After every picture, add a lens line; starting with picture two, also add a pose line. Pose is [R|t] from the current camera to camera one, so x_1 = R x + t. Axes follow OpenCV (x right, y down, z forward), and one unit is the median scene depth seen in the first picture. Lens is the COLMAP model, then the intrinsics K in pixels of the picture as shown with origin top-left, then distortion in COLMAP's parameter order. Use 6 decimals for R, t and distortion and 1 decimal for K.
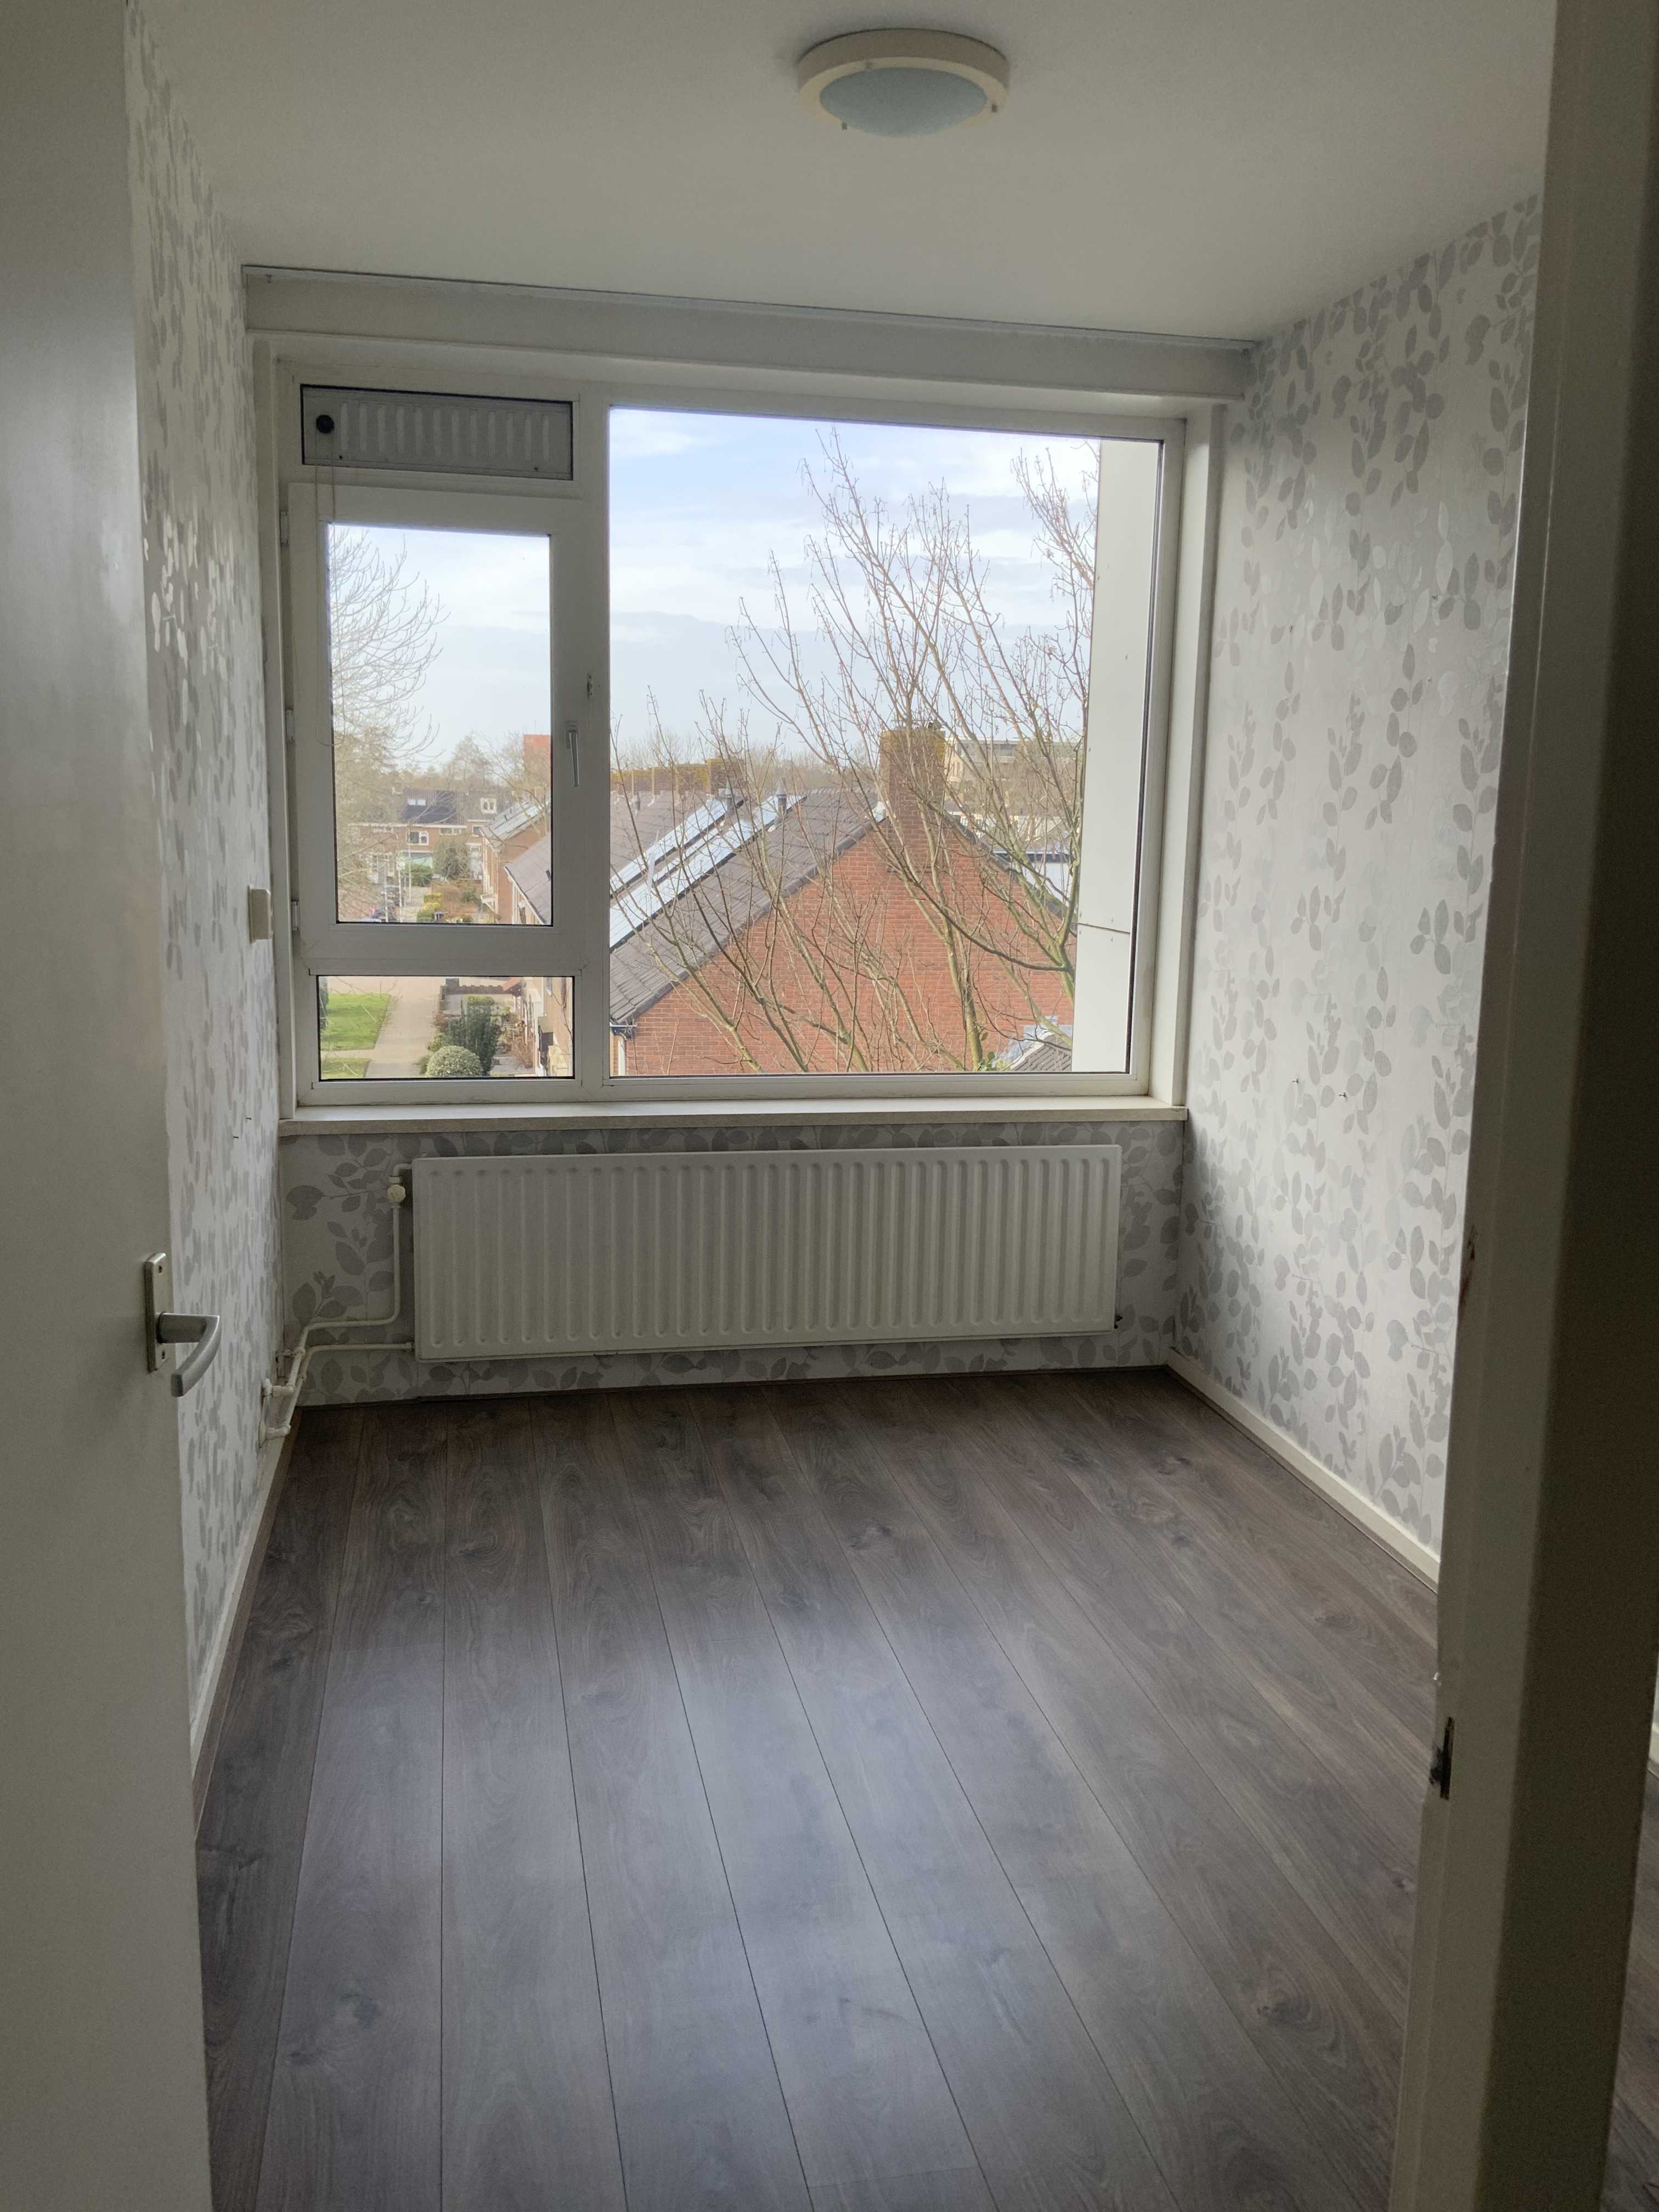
lens RADIAL K [[1845.1, 0, 826.1], [0, 1845.1, 1102.0], [0, 0, 1]] dist [0.061139, -0.070734]
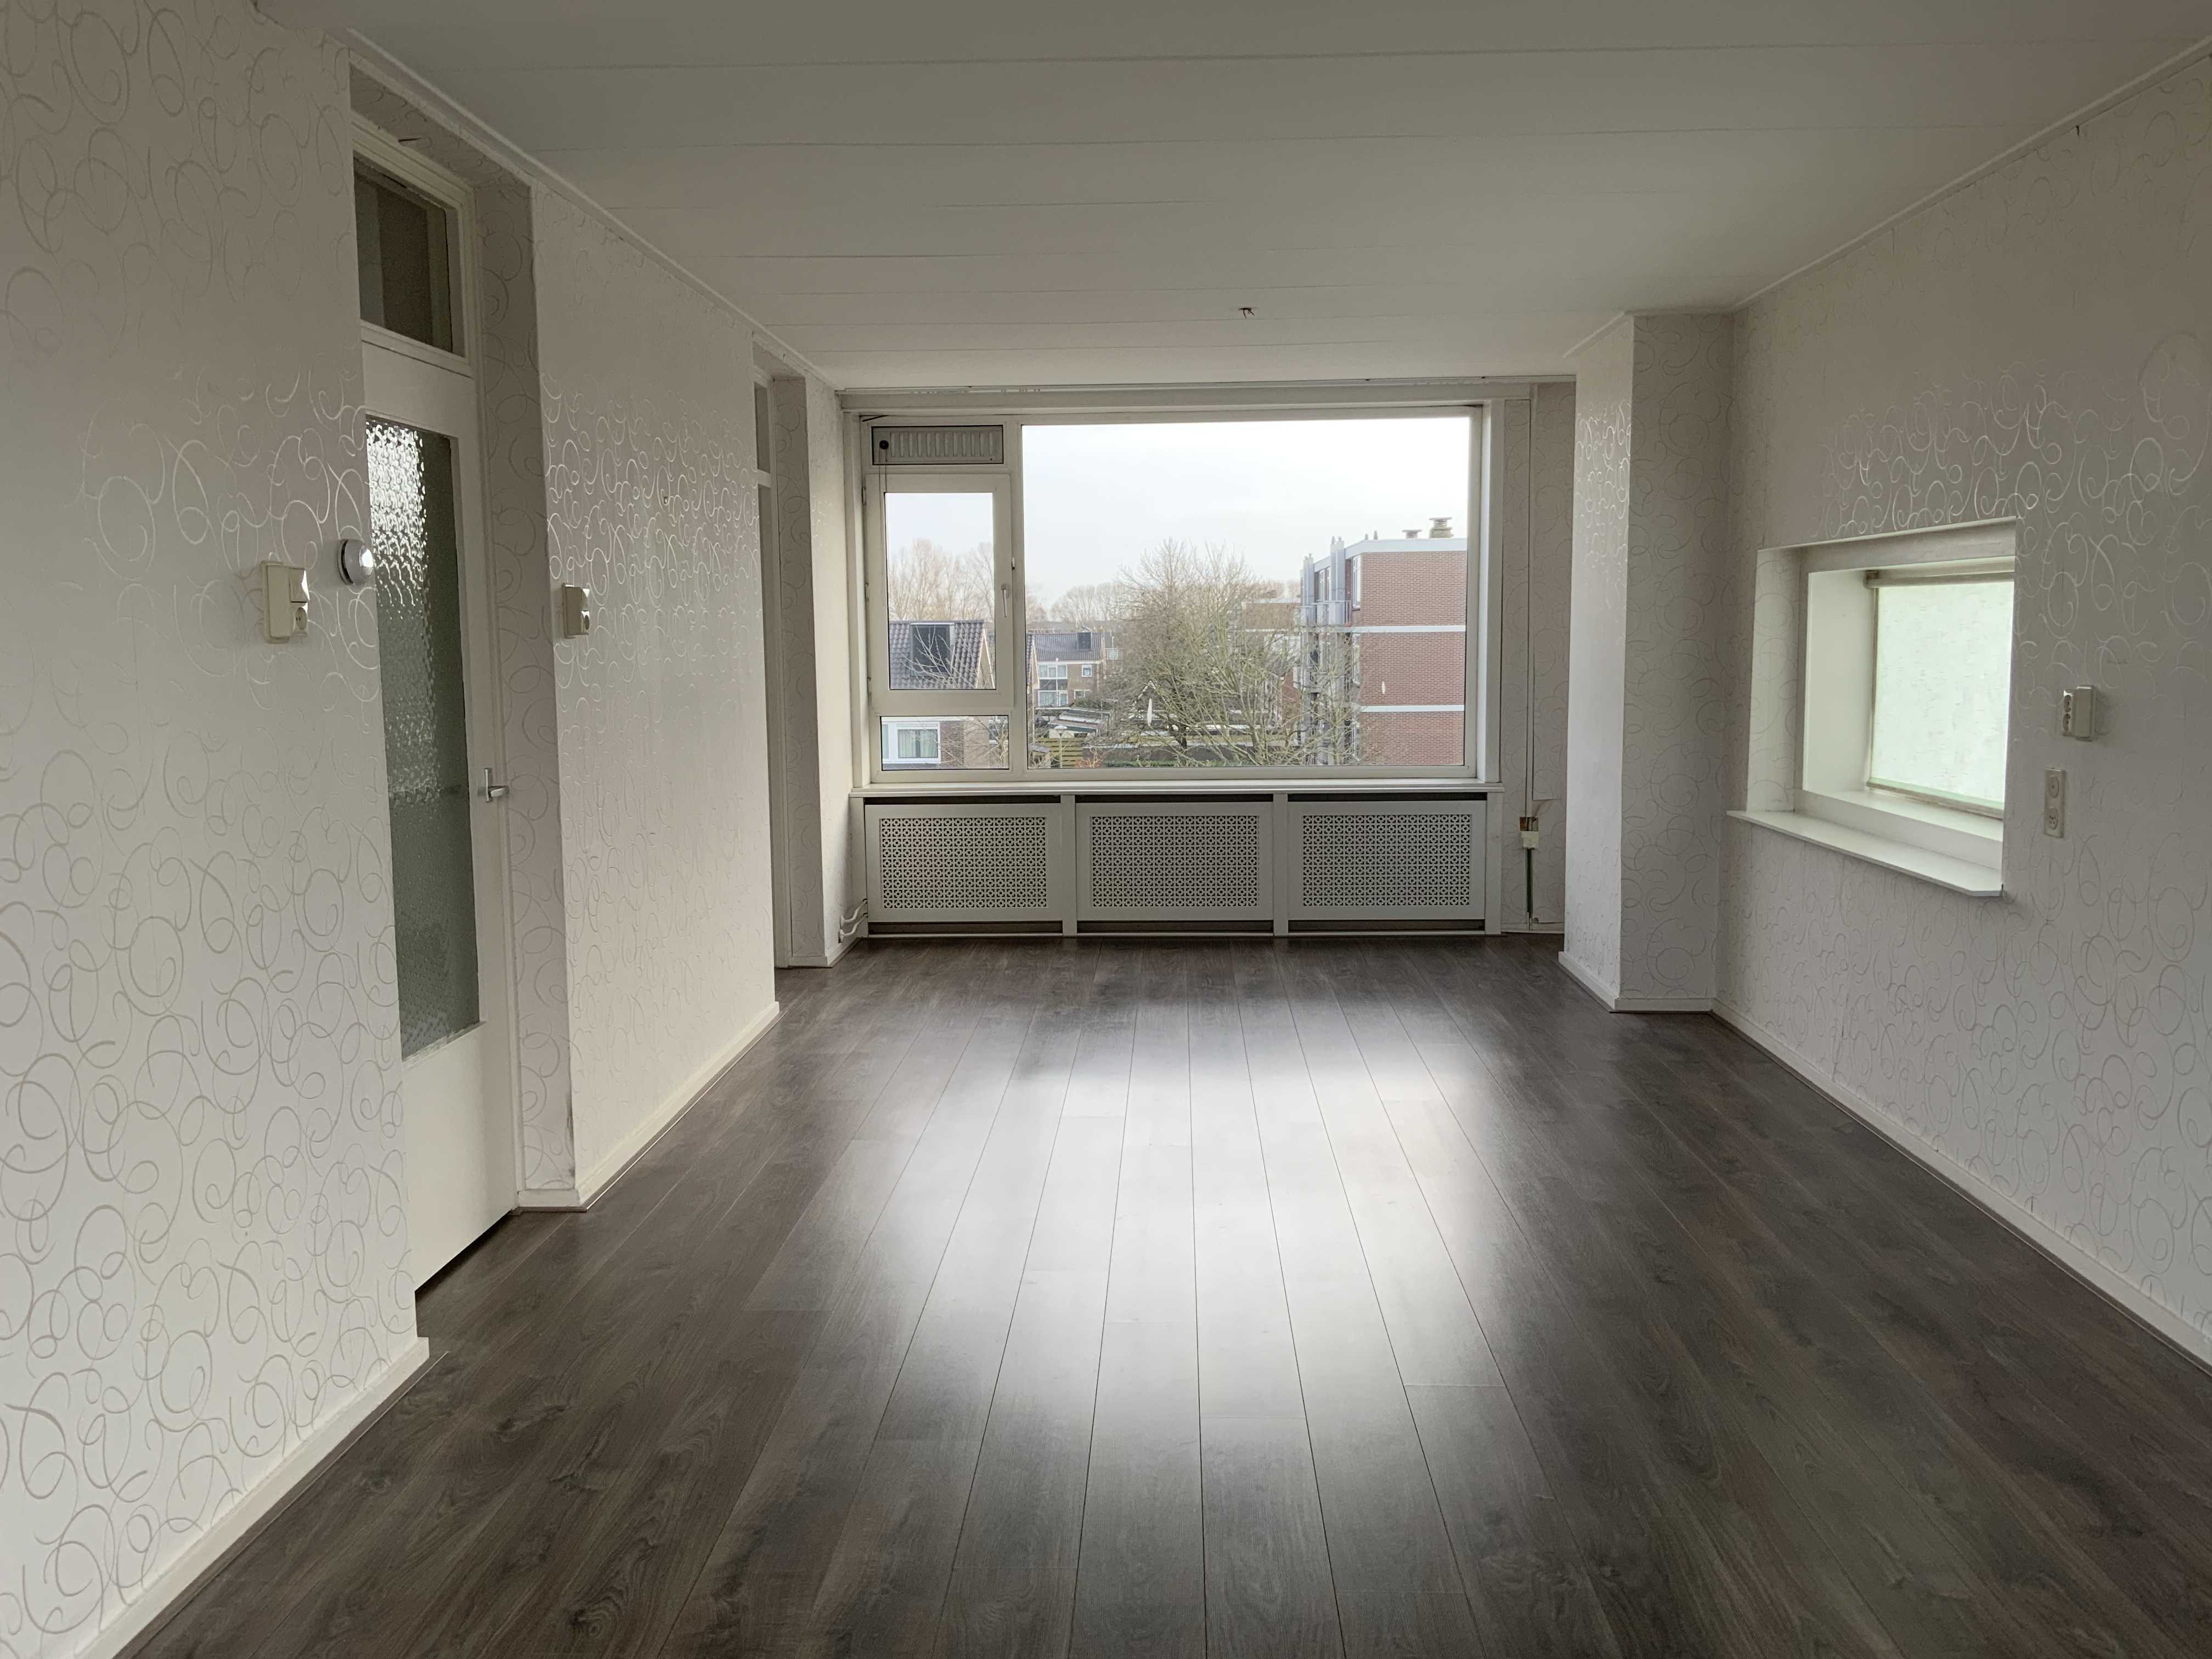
lens RADIAL K [[1845.1, 0, 1106.2], [0, 1845.1, 831.8], [0, 0, 1]] dist [0.061139, -0.070734]
pose [[0.970631, -0.006020, -0.240497, 0.442761], [-0.006438, 0.998679, -0.050985, 0.156174], [0.240487, 0.051036, 0.969310, -0.864596]]
